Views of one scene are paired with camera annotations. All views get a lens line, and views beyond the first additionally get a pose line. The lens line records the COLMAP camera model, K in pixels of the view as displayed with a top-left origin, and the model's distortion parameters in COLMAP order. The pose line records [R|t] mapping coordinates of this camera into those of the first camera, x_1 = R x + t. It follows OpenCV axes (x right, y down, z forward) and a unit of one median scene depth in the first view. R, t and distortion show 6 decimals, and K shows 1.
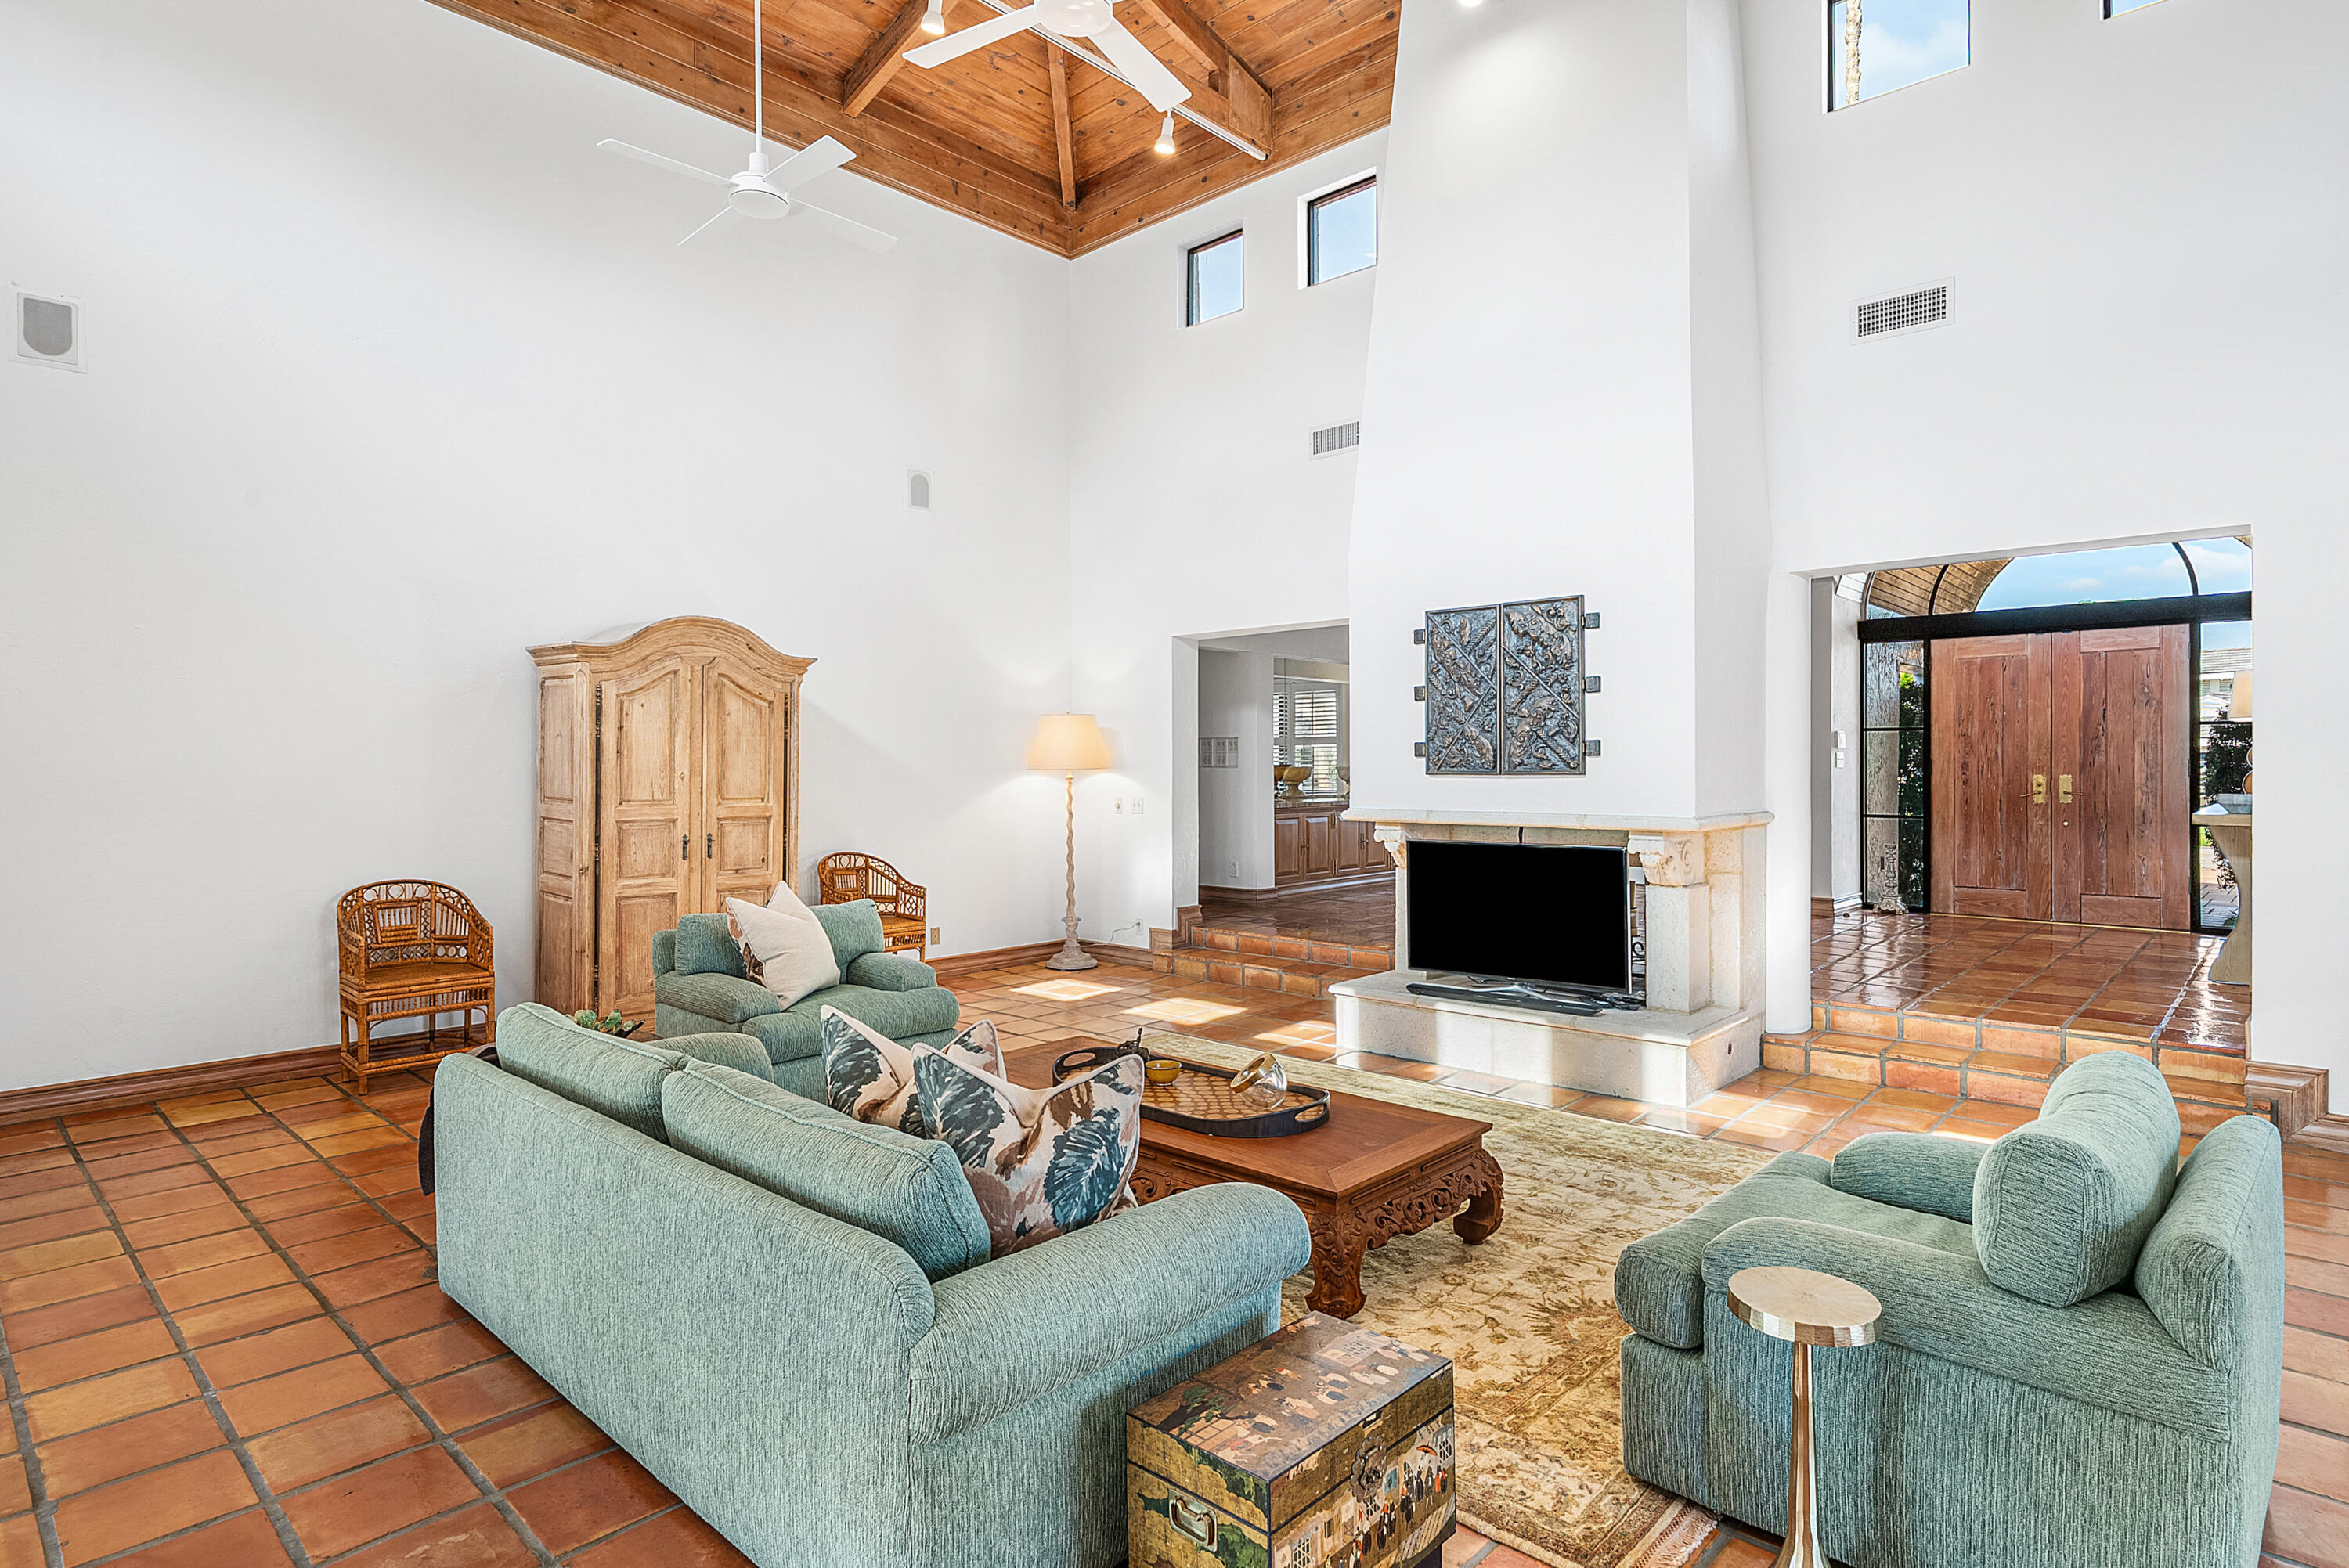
lens RADIAL K [[1233.1, 0, 1186.7], [0, 1233.1, 768.5], [0, 0, 1]] dist [-0.003142, 0.001028]
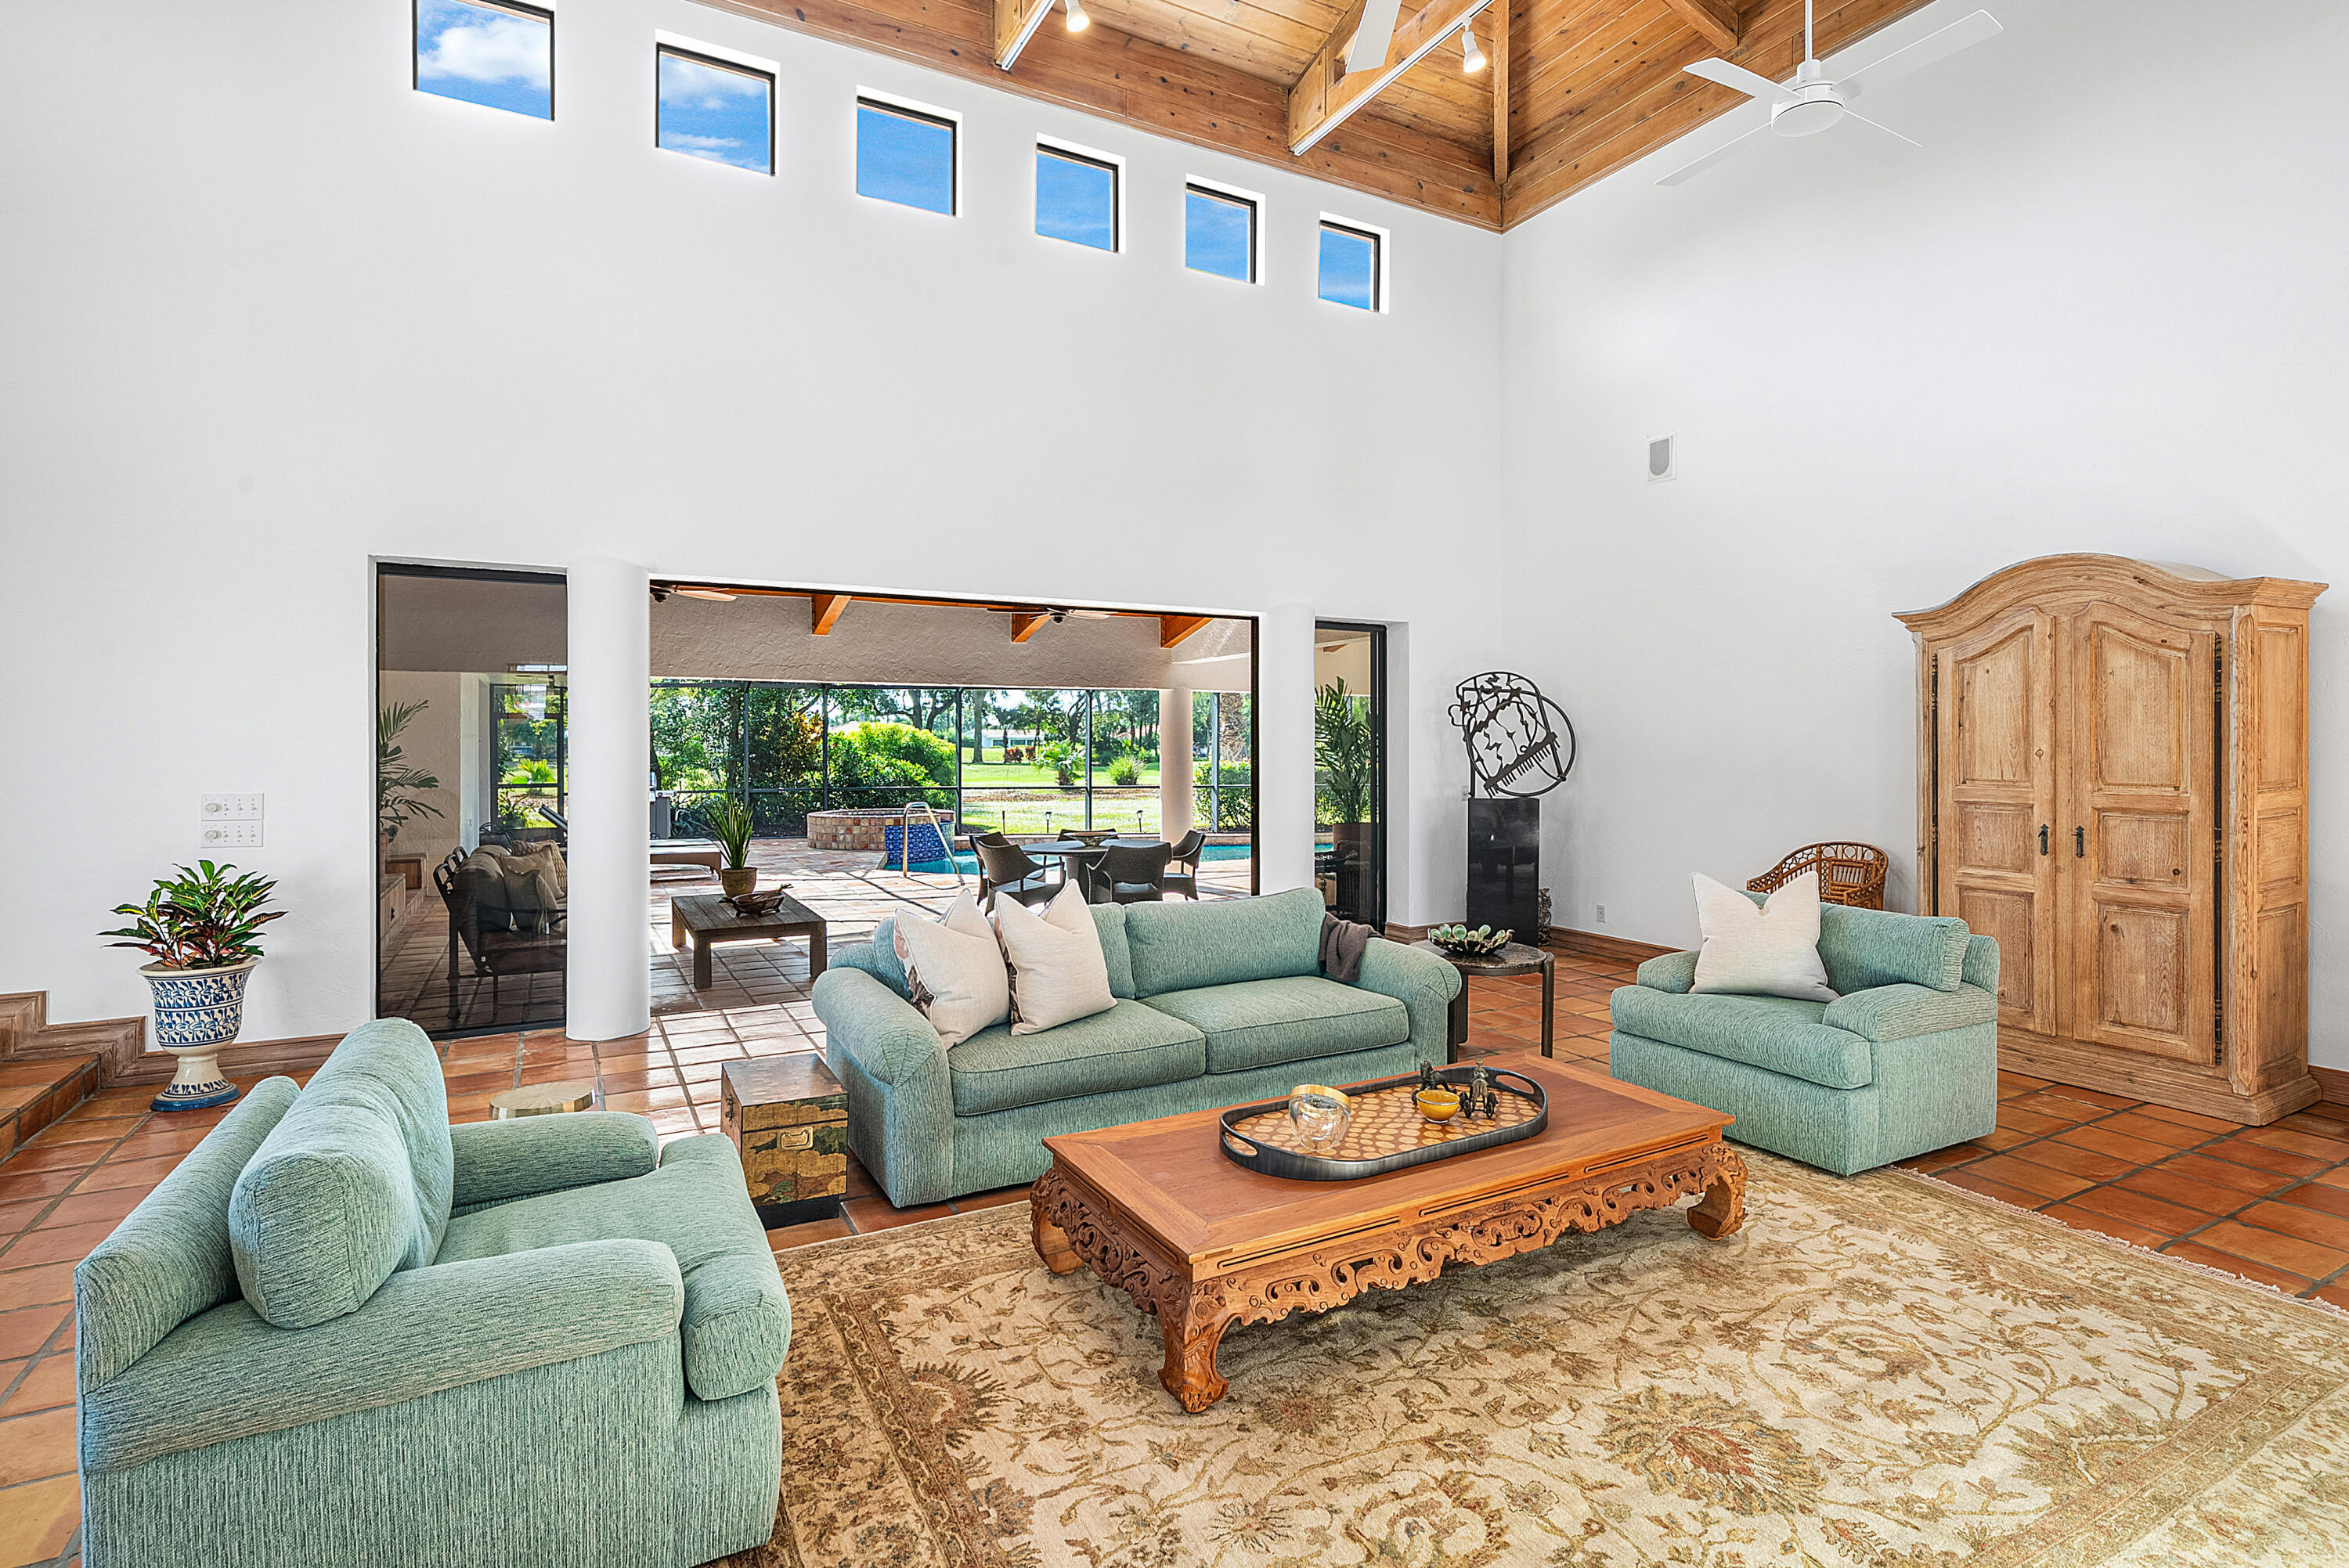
lens RADIAL K [[1131.7, 0, 1162.4], [0, 1131.7, 745.5], [0, 0, 1]] dist [-0.001194, 0.001130]
pose [[-0.326393, 0.005177, -0.945220, 0.526010], [-0.002799, 0.999975, 0.006443, -0.002207], [0.945230, 0.004748, -0.326371, 0.732537]]
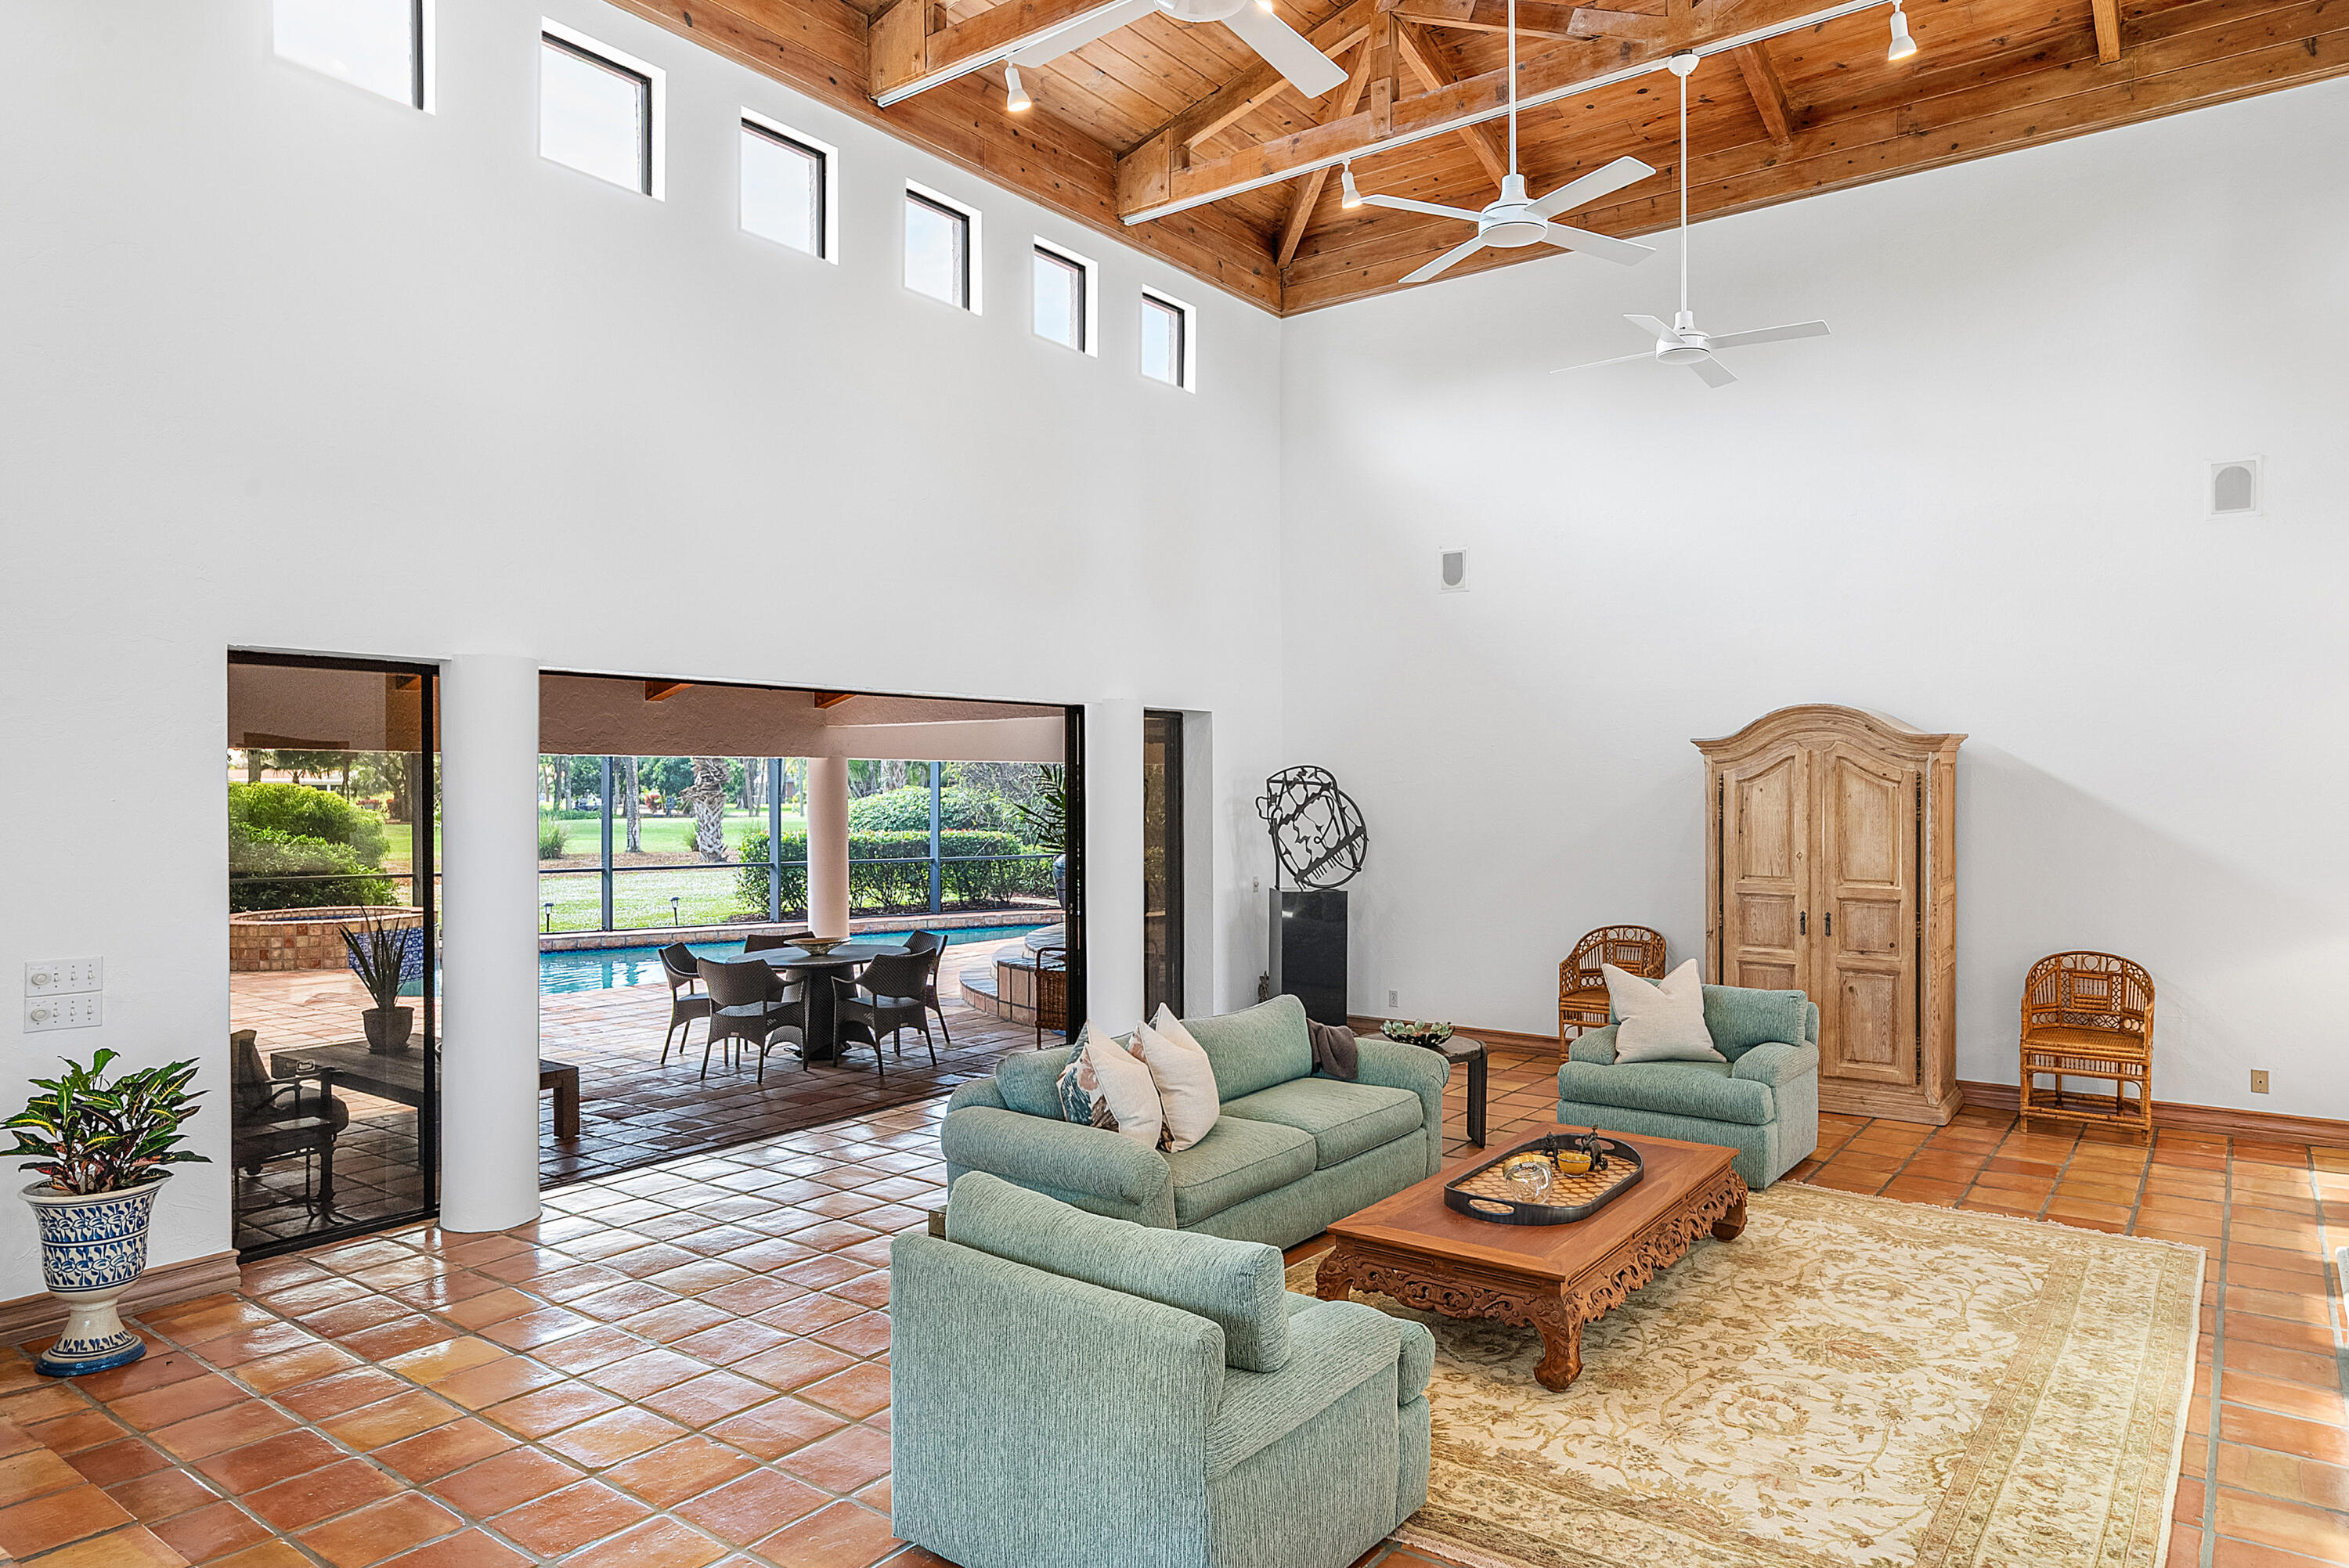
lens RADIAL K [[1455.8, 0, 1161.9], [0, 1455.8, 787.3], [0, 0, 1]] dist [0.000984, -0.000628]
pose [[0.096196, 0.004490, -0.995352, 0.828128], [-0.002504, 0.999988, 0.004269, -0.059648], [0.995359, 0.002081, 0.096206, 0.353635]]
